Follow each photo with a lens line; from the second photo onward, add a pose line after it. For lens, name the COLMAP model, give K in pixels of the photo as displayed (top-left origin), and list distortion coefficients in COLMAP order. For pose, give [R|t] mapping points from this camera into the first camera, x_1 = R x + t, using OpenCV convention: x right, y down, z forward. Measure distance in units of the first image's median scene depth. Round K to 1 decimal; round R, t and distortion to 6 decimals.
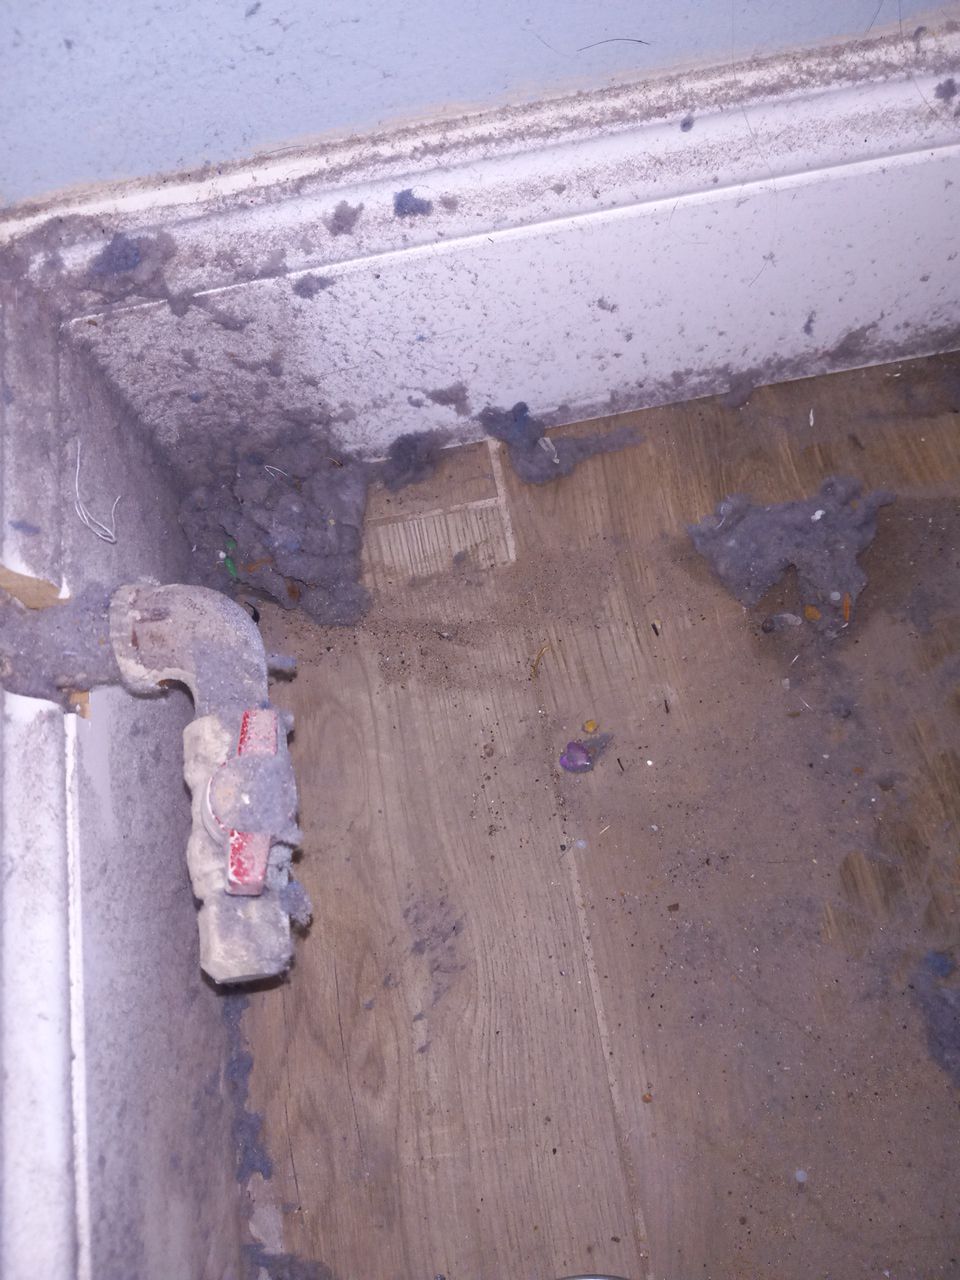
lens RADIAL K [[980.6, 0, 480.0], [0, 980.6, 640.0], [0, 0, 1]] dist [0.211157, -0.403448]
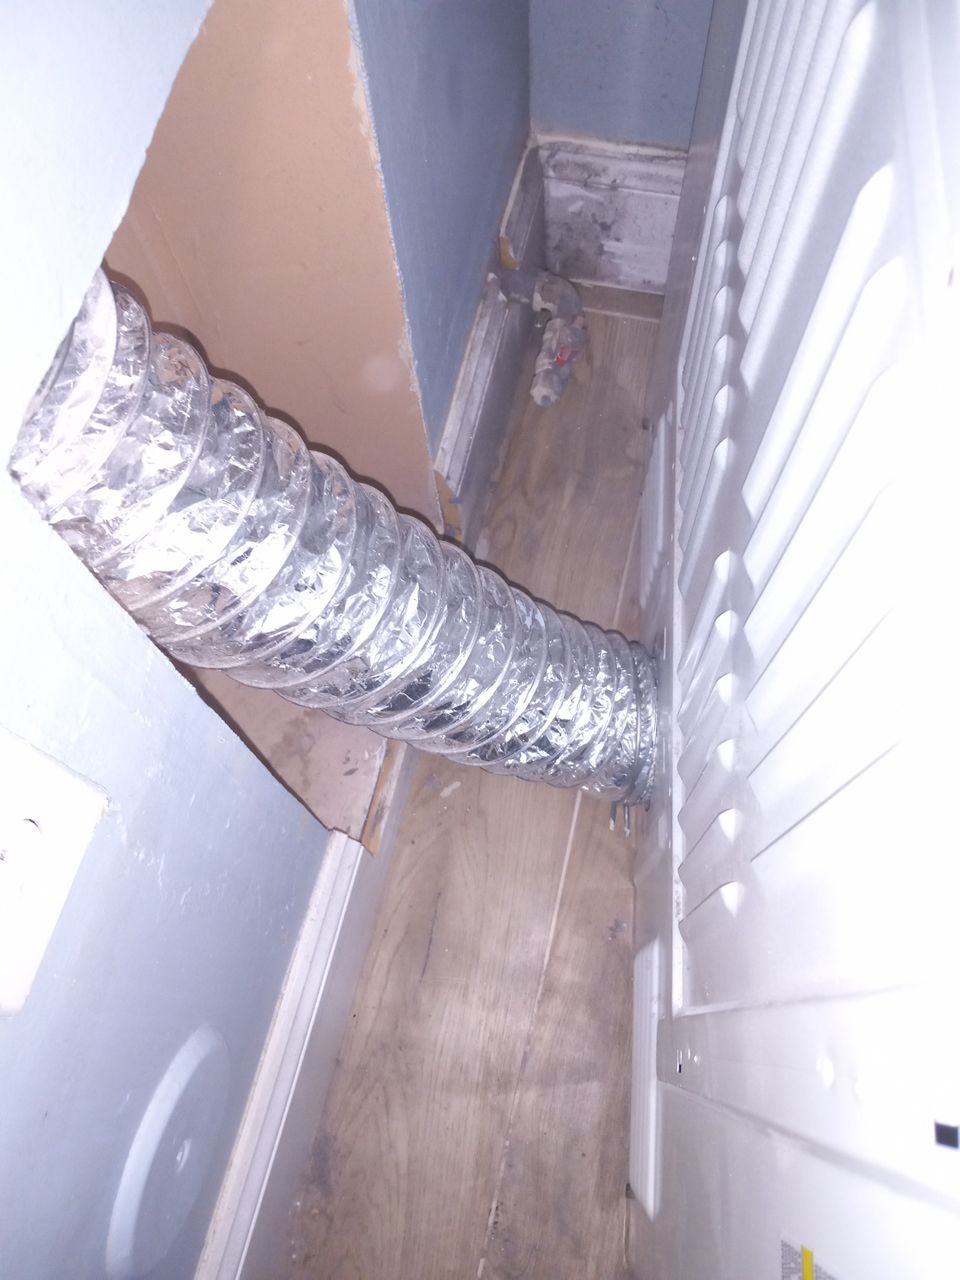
lens RADIAL K [[1054.3, 0, 480.0], [0, 1054.3, 640.0], [0, 0, 1]] dist [0.195642, -0.544511]
pose [[0.921908, 0.371374, -0.110307, 0.147598], [-0.371484, 0.928217, 0.020319, 0.679783], [0.109935, 0.022246, 0.993690, -1.481235]]
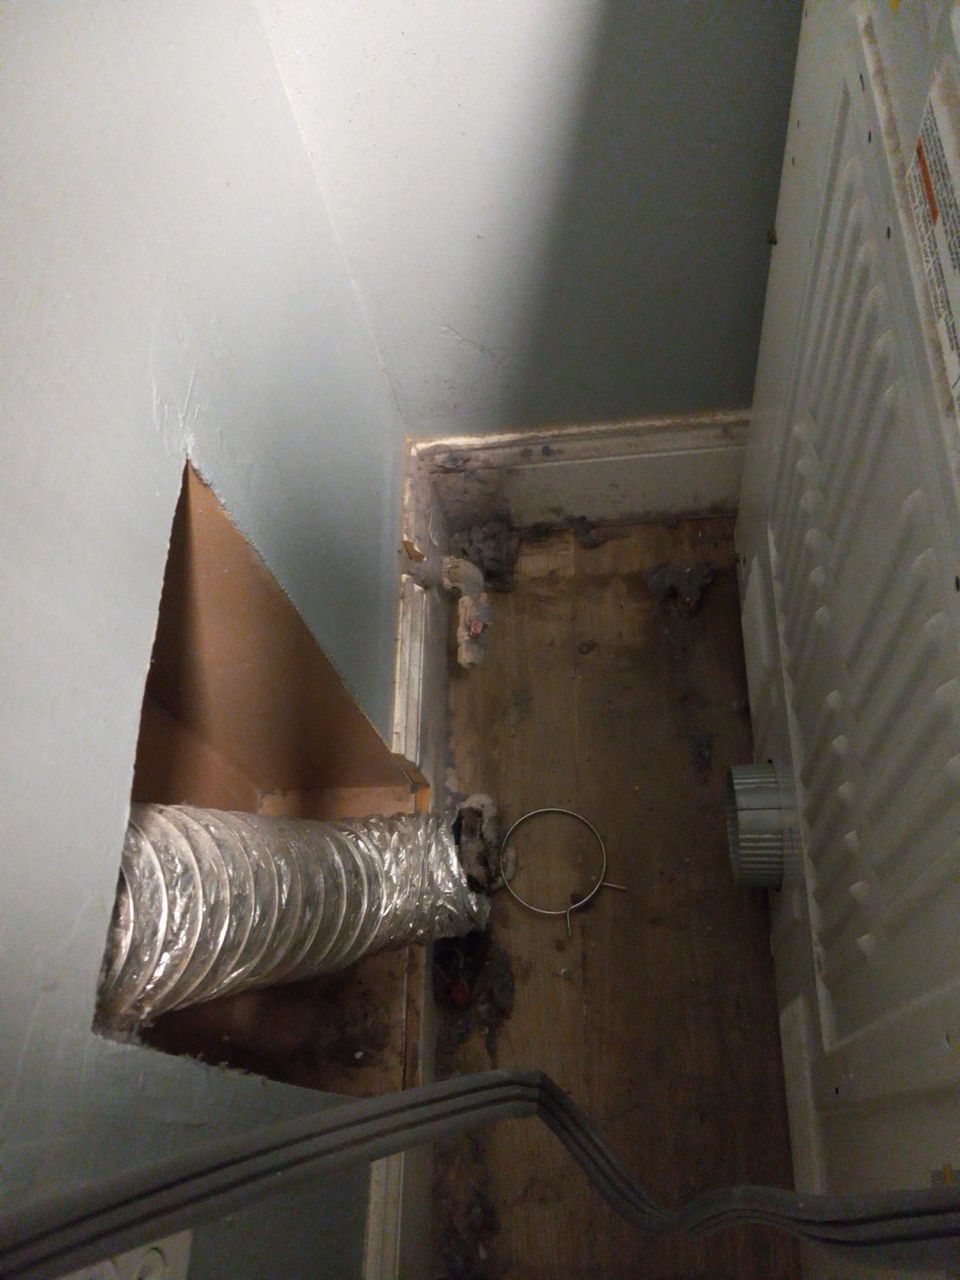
lens RADIAL K [[1054.3, 0, 480.0], [0, 1054.3, 640.0], [0, 0, 1]] dist [0.195642, -0.544511]
pose [[0.981782, 0.129612, -0.138944, 0.216649], [-0.141453, 0.986788, -0.078994, 0.362278], [0.126869, 0.097209, 0.987145, -1.853406]]
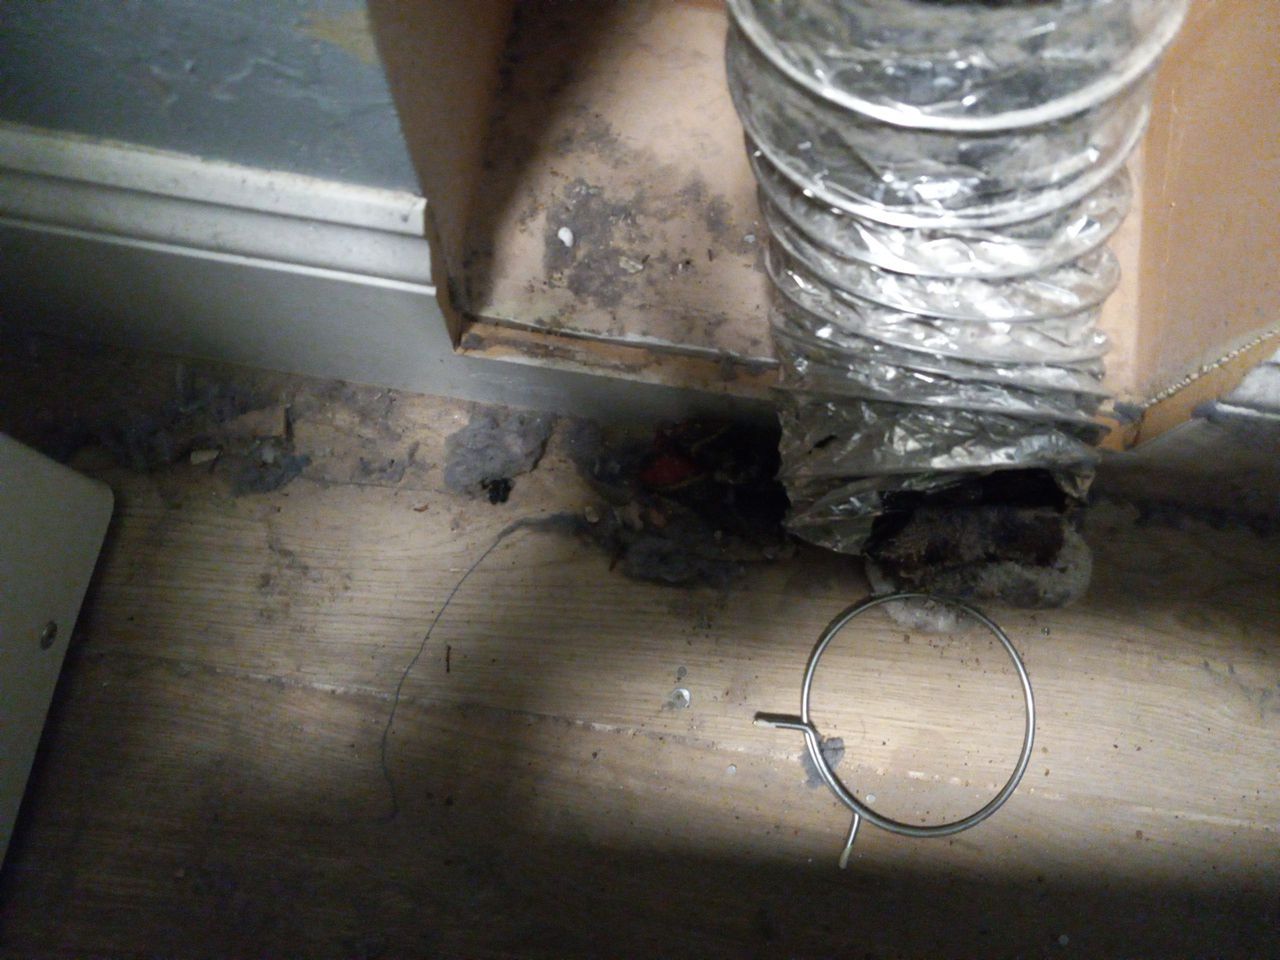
lens RADIAL K [[1054.3, 0, 640.0], [0, 1054.3, 480.0], [0, 0, 1]] dist [0.195642, -0.544511]
pose [[-0.303164, 0.940123, -0.155760, 0.134771], [-0.908948, -0.236191, 0.343551, 0.602113], [0.286191, 0.245730, 0.926127, -0.421641]]
